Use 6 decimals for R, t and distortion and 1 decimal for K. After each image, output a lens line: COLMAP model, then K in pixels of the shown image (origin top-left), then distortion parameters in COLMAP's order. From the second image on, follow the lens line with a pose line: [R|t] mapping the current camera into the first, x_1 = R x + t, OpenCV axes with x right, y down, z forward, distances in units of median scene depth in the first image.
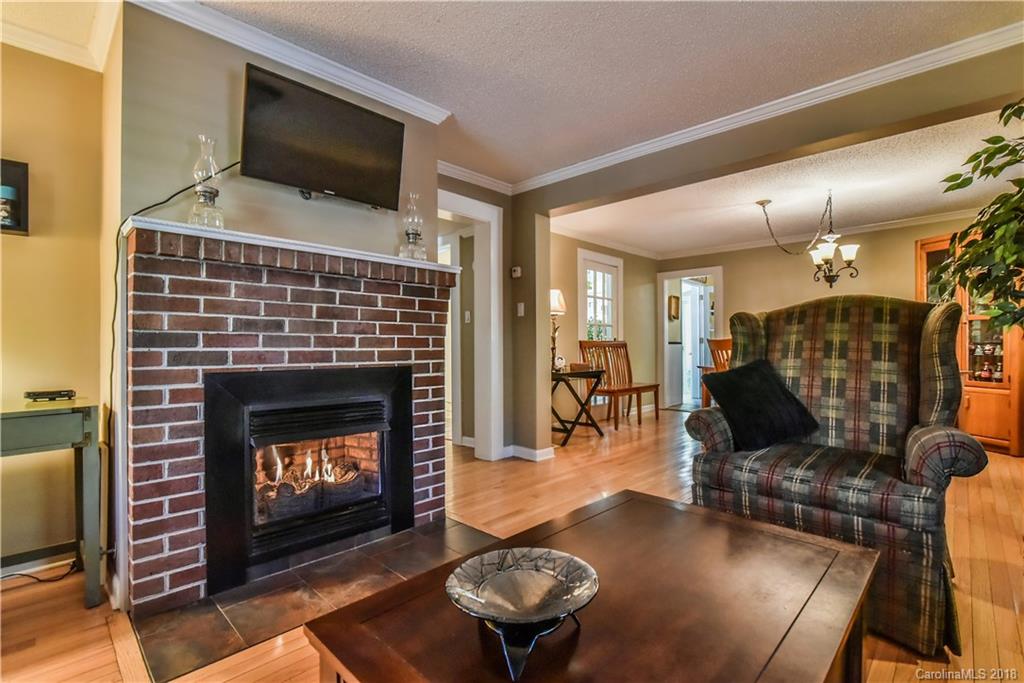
lens RADIAL K [[476.5, 0, 512.0], [0, 476.5, 341.5], [0, 0, 1]] dist [-0.002787, -0.000450]
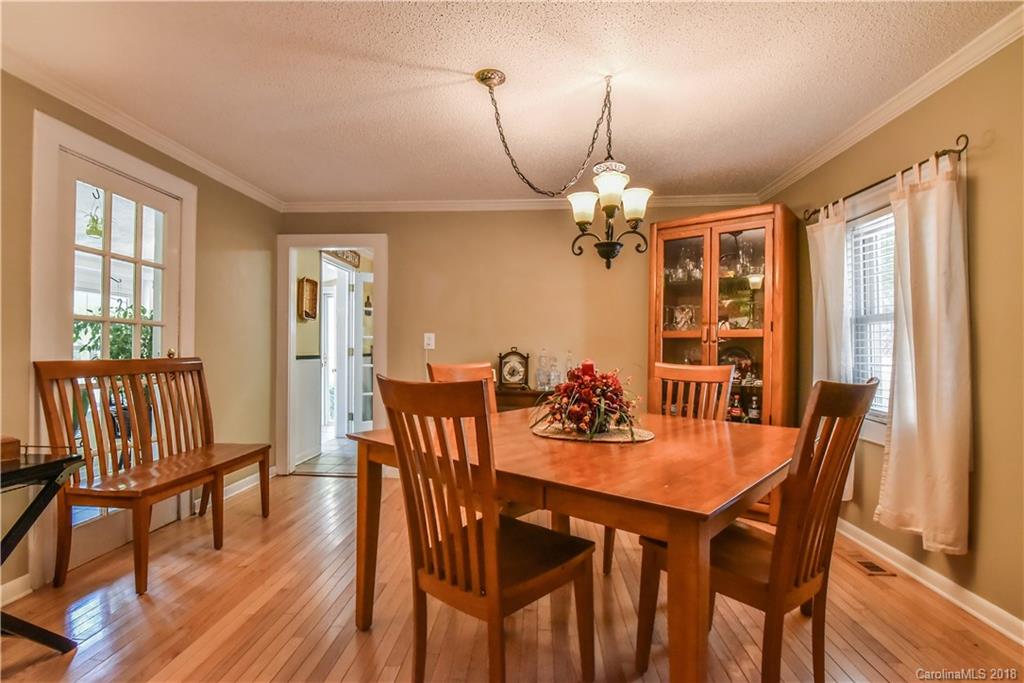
lens RADIAL K [[472.3, 0, 509.9], [0, 472.3, 347.6], [0, 0, 1]] dist [-0.001211, -0.000112]
pose [[0.757177, 0.009024, 0.653148, 0.258705], [-0.014788, 0.999885, 0.003329, -0.027222], [-0.653043, -0.012179, 0.757223, 0.683018]]
